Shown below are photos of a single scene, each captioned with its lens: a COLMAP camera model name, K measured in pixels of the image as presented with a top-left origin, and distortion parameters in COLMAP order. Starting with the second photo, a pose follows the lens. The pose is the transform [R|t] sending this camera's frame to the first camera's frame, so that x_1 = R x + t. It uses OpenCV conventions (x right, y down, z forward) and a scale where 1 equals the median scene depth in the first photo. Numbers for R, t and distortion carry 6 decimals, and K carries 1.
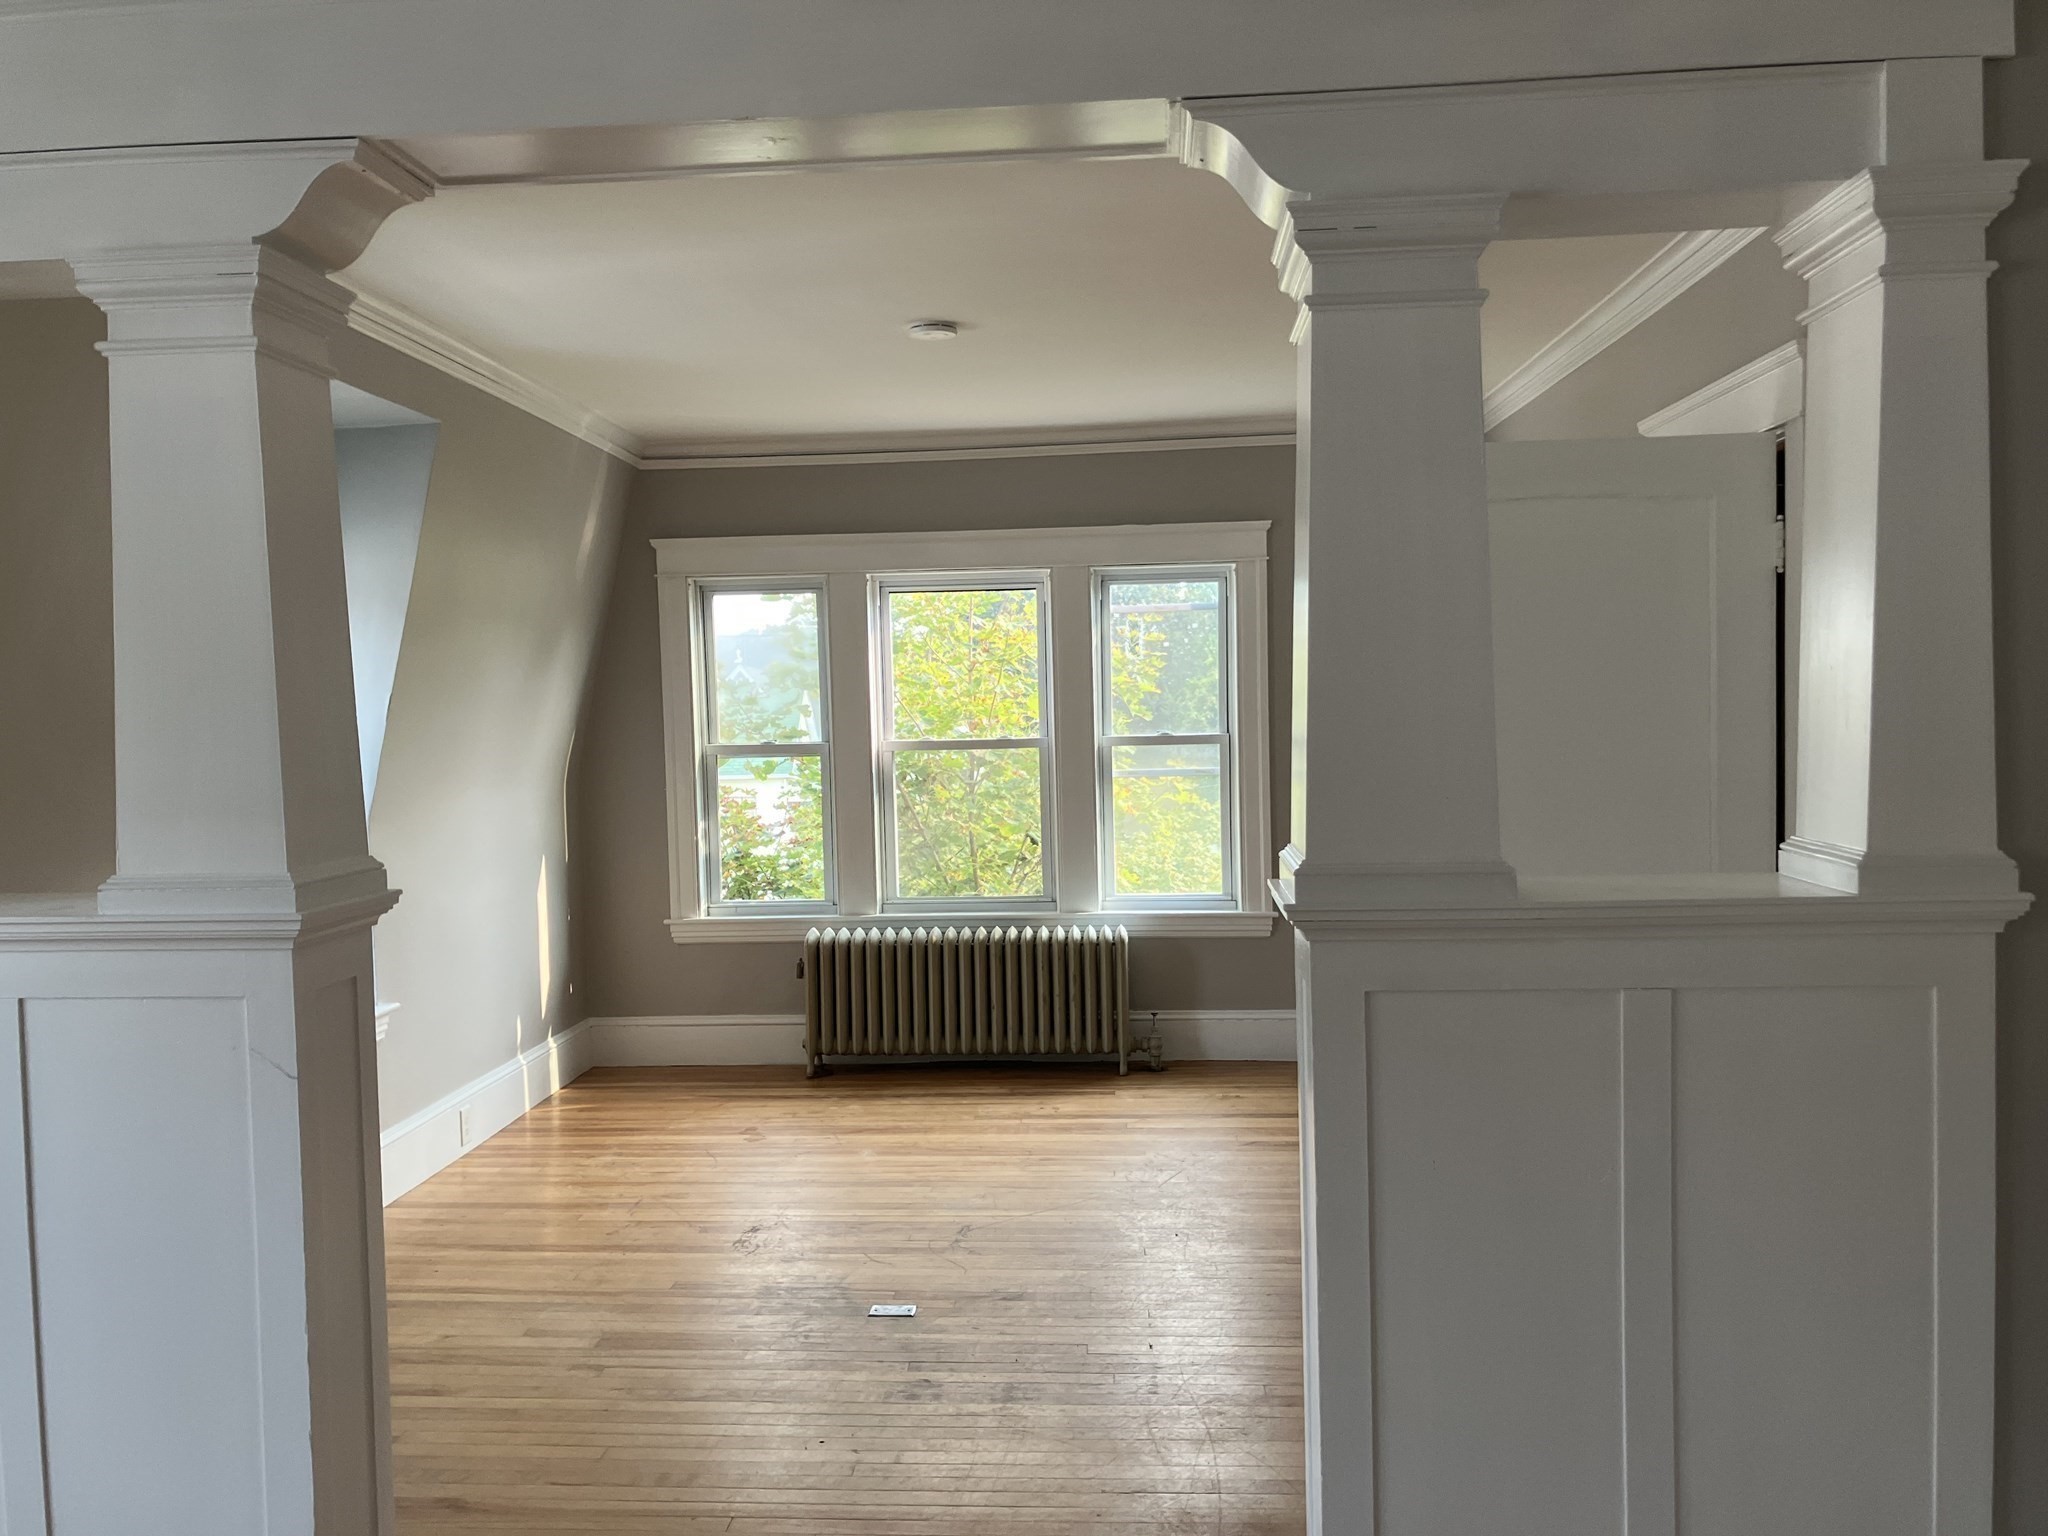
lens RADIAL K [[1677.2, 0, 1040.2], [0, 1677.2, 778.0], [0, 0, 1]] dist [0.079794, -0.130013]
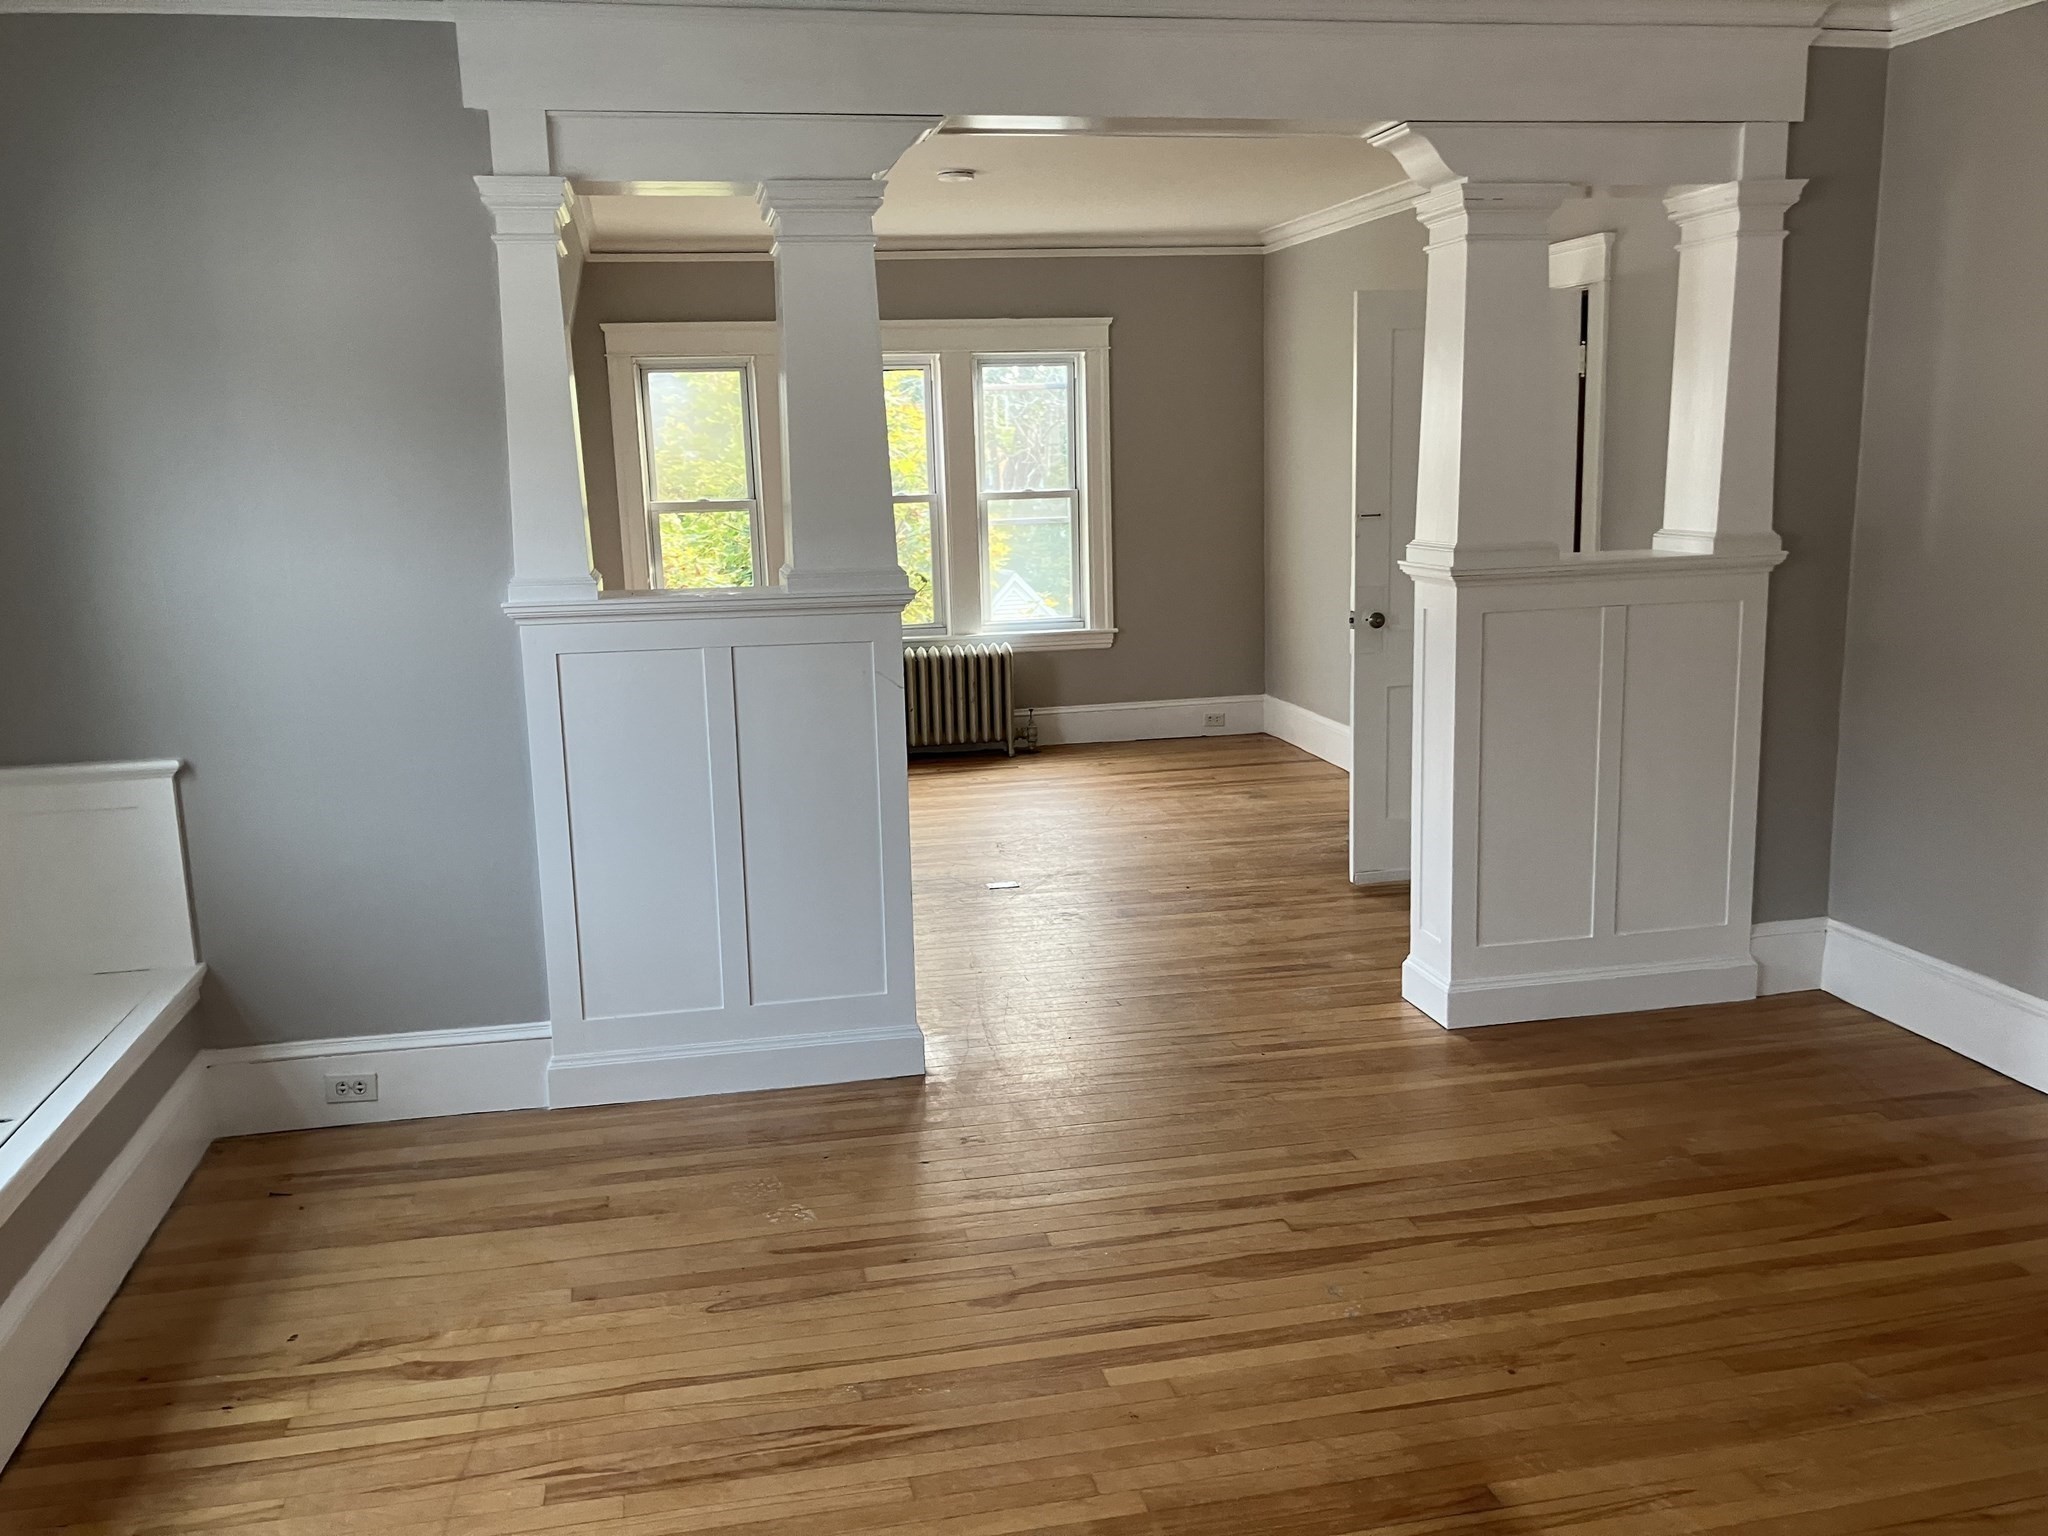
lens RADIAL K [[1701.2, 0, 1020.7], [0, 1701.2, 778.6], [0, 0, 1]] dist [0.030255, -0.029937]
pose [[0.963373, -0.053166, 0.262842, -0.285053], [0.017342, 0.990450, 0.136780, 0.013676], [-0.267604, -0.127212, 0.955094, -0.249951]]
